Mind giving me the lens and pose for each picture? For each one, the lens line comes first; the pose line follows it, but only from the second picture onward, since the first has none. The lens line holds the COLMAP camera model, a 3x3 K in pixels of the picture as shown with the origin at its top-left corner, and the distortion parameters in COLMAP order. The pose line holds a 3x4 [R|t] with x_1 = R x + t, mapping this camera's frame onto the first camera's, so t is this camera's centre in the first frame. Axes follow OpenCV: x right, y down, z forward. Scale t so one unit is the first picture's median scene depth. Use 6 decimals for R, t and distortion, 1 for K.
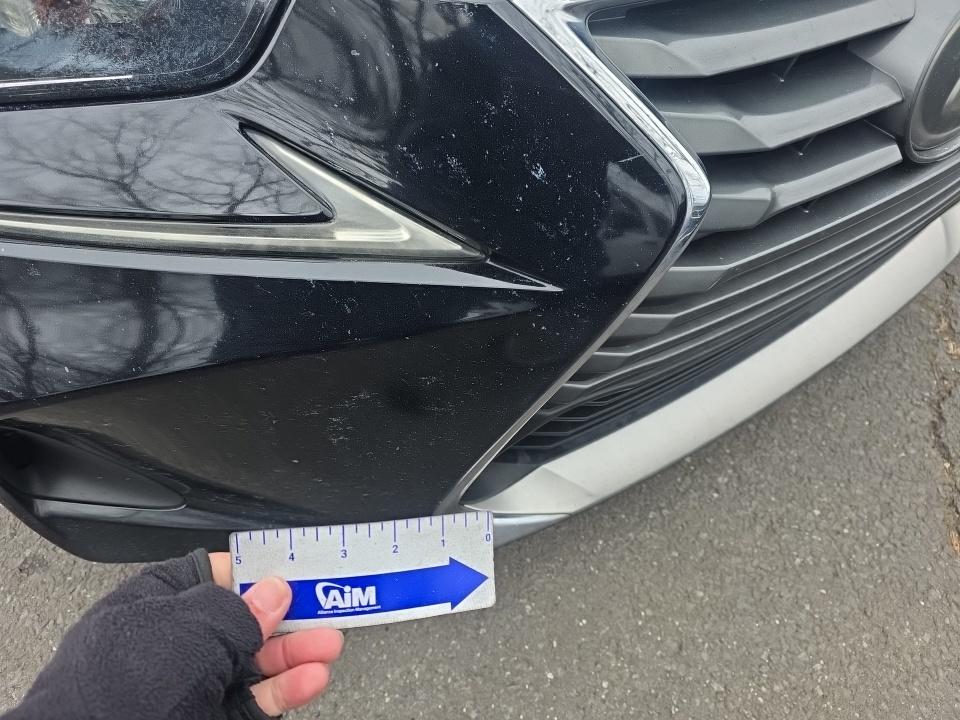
lens RADIAL K [[646.9, 0, 473.6], [0, 646.9, 370.6], [0, 0, 1]] dist [0.011933, -0.010747]
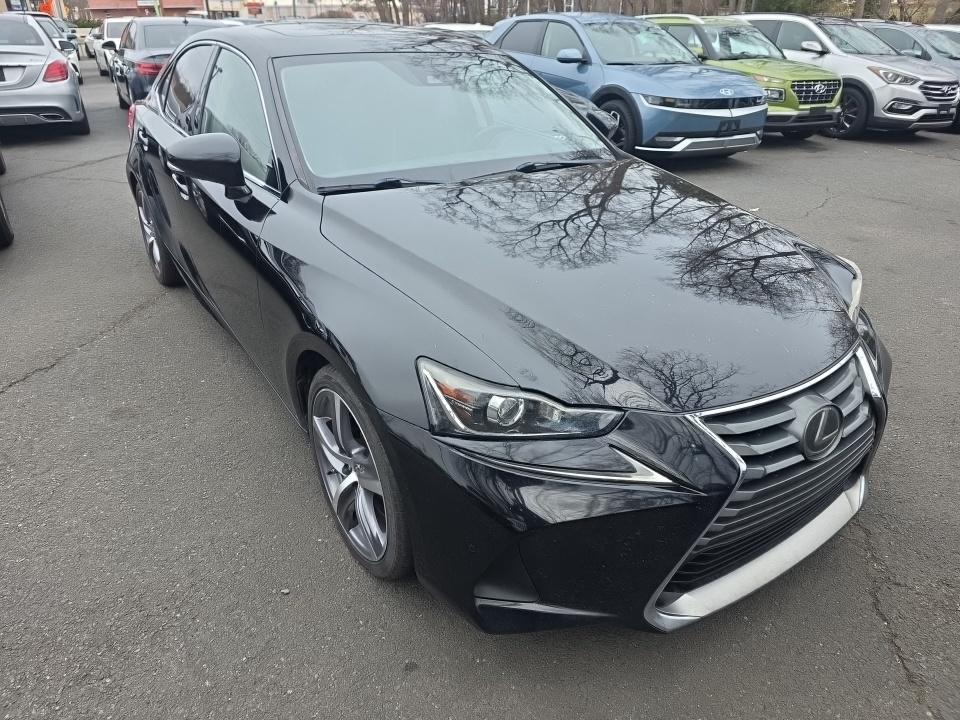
lens RADIAL K [[646.9, 0, 471.7], [0, 646.9, 358.5], [0, 0, 1]] dist [0.011933, -0.010747]
pose [[0.999712, 0.015141, 0.018630, -0.876684], [-0.004321, 0.876842, -0.480760, 0.662766], [-0.023615, 0.480541, 0.876654, -1.689948]]
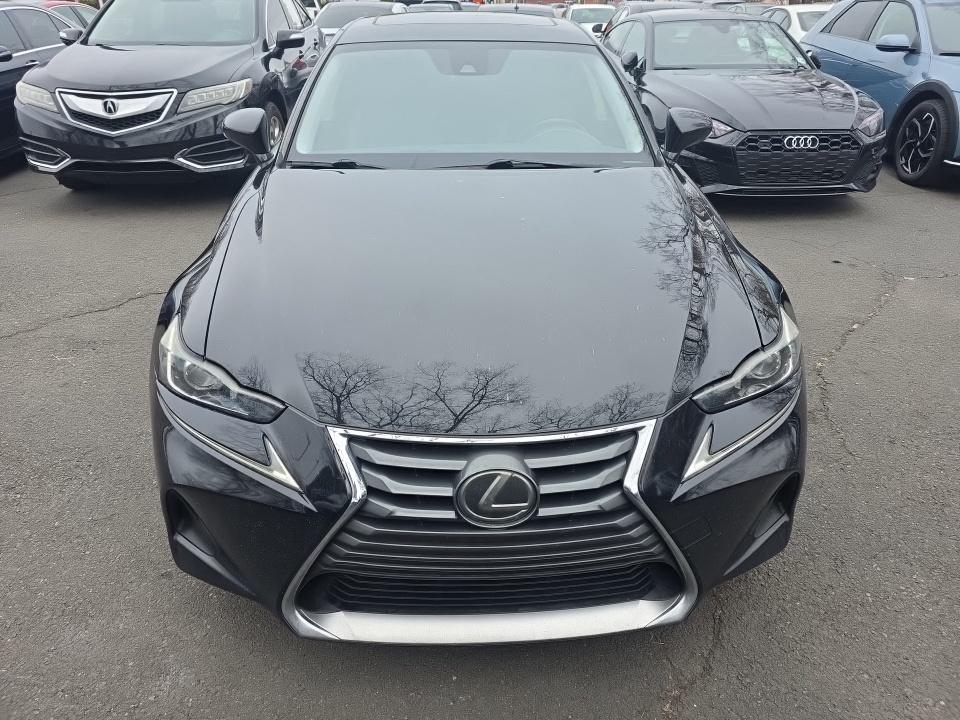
lens RADIAL K [[646.9, 0, 484.4], [0, 646.9, 357.8], [0, 0, 1]] dist [0.011933, -0.010747]
pose [[0.864069, 0.249899, -0.436961, 1.585567], [-0.421622, 0.833518, -0.357046, 0.025939], [0.274989, 0.492745, 0.825581, -1.360663]]
